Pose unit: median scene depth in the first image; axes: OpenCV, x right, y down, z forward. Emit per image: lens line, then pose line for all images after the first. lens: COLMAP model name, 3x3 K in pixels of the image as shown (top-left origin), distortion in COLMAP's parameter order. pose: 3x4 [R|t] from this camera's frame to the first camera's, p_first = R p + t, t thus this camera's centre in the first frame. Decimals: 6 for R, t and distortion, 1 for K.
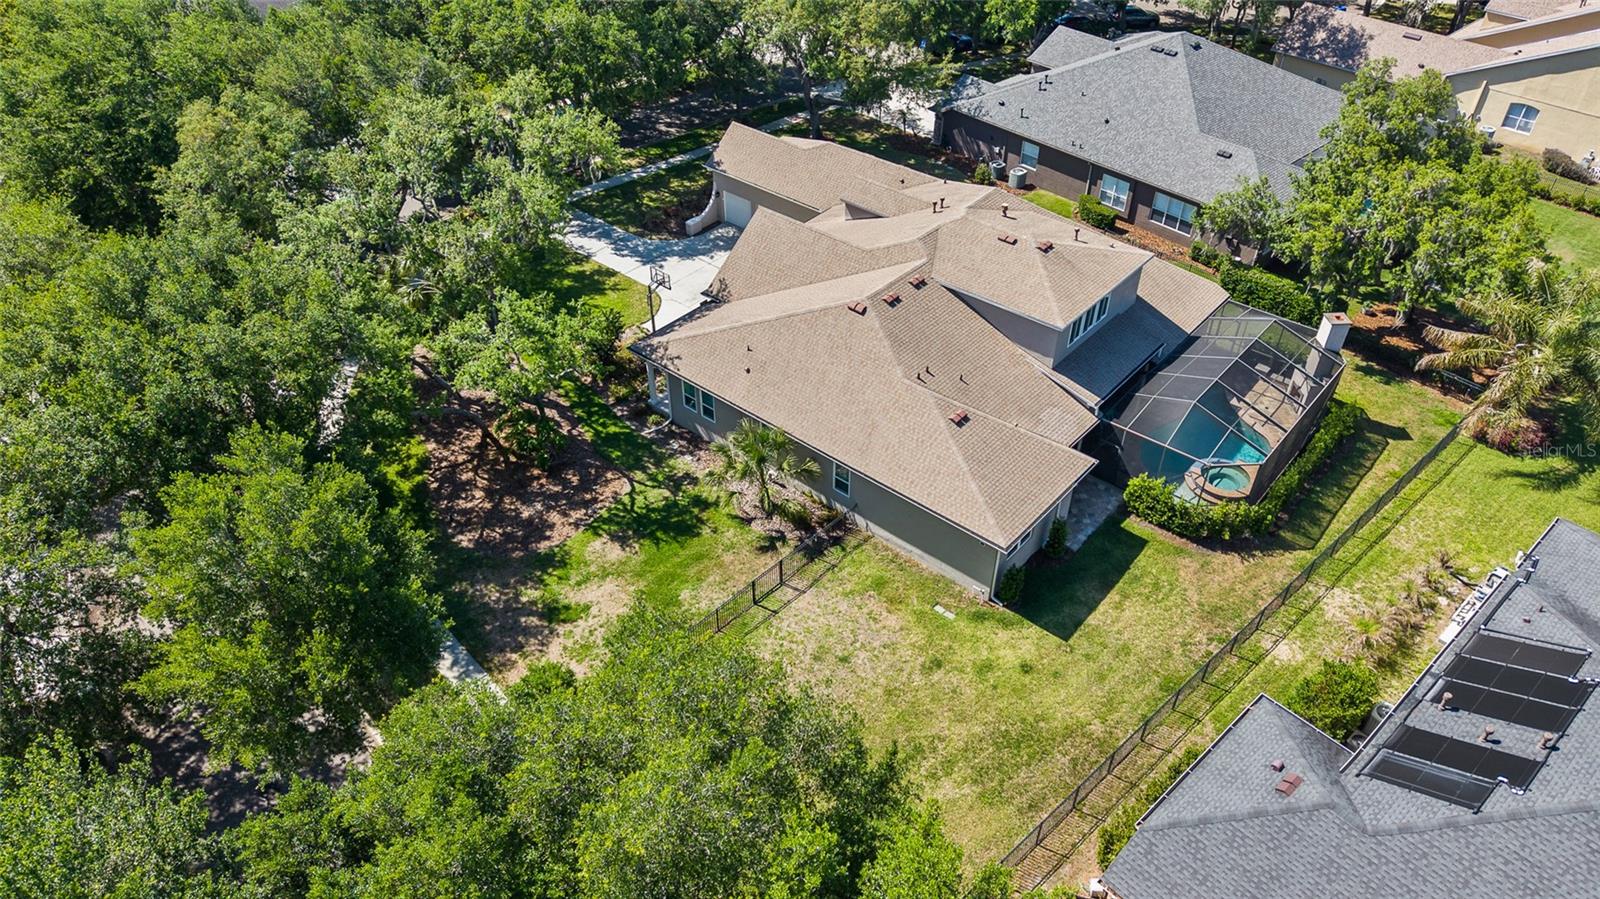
lens RADIAL K [[1085.2, 0, 800.0], [0, 1085.2, 449.5], [0, 0, 1]] dist [0.058759, 0.000945]
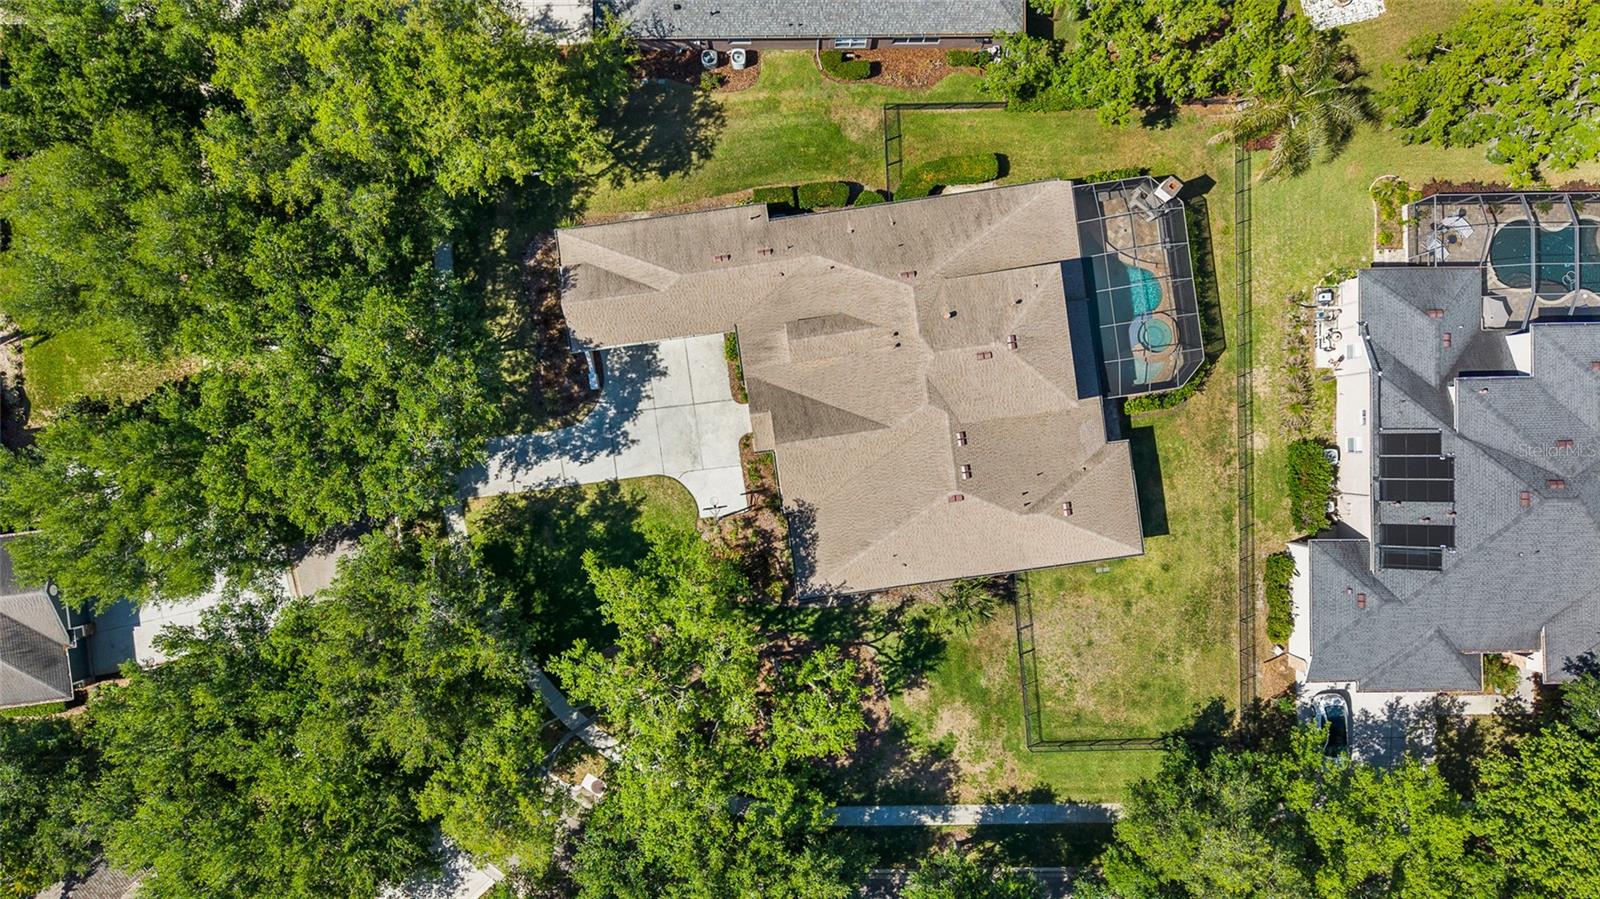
lens RADIAL K [[1096.2, 0, 800.0], [0, 1096.2, 449.5], [0, 0, 1]] dist [0.039262, -0.000460]
pose [[0.667037, -0.745024, -0.000498, -0.028384], [0.471976, 0.422054, 0.774022, -1.283269], [-0.576455, -0.516536, 0.633159, 0.302684]]
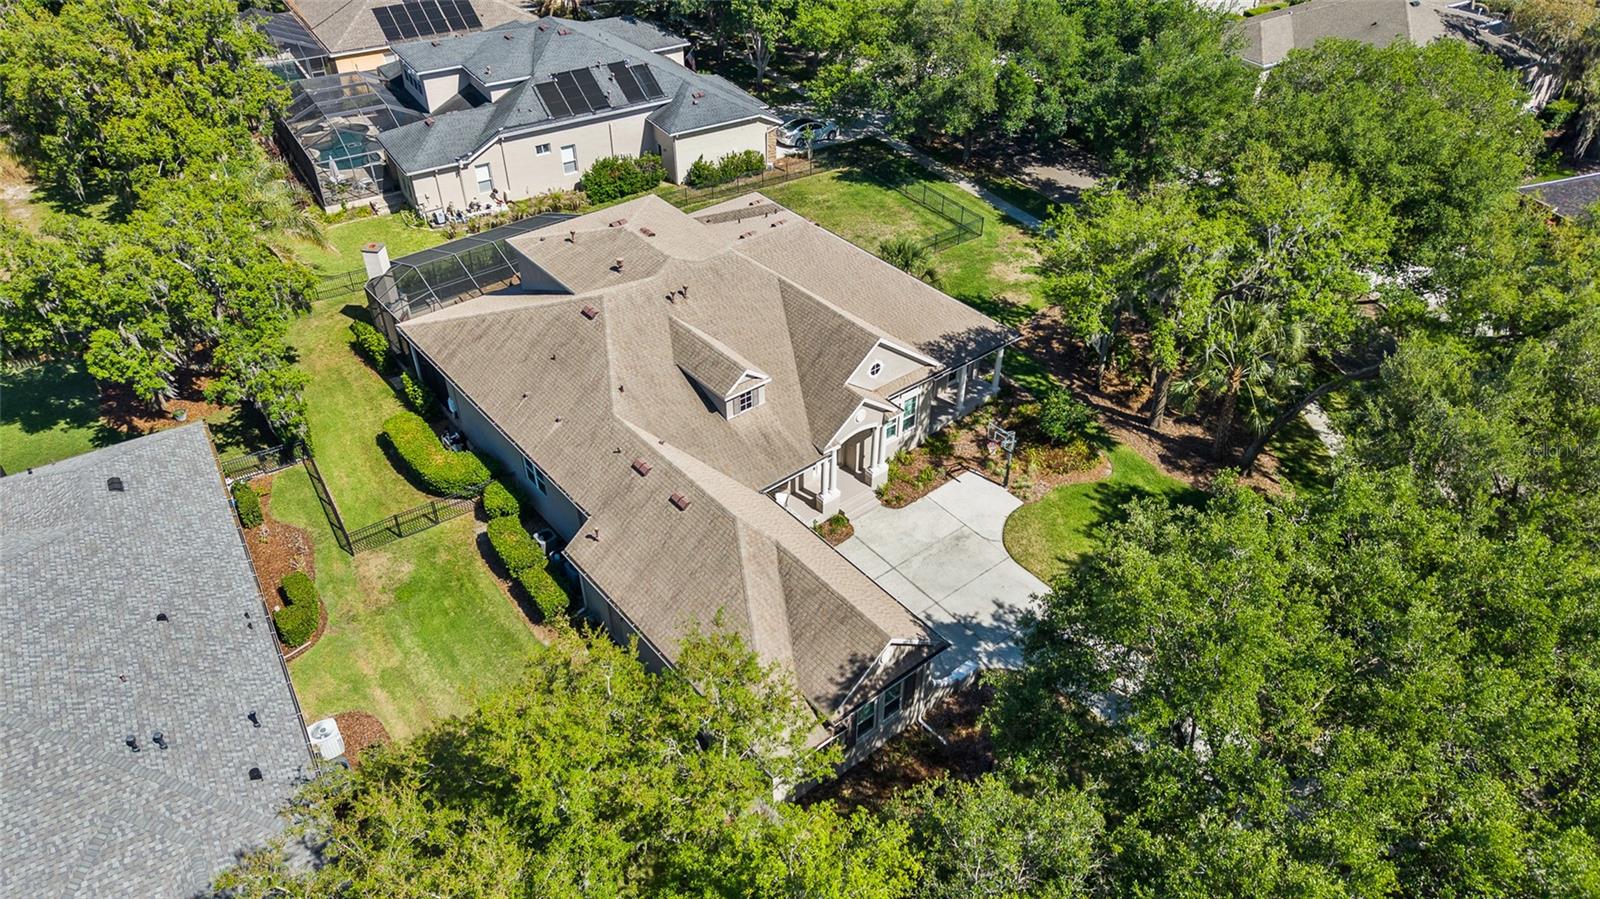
lens RADIAL K [[1085.2, 0, 800.0], [0, 1085.2, 449.5], [0, 0, 1]] dist [0.058759, 0.000945]
pose [[-0.984267, -0.112101, 0.136575, -0.116366], [0.107849, 0.231103, 0.966933, -1.181902], [-0.139957, 0.966450, -0.215377, 1.487641]]
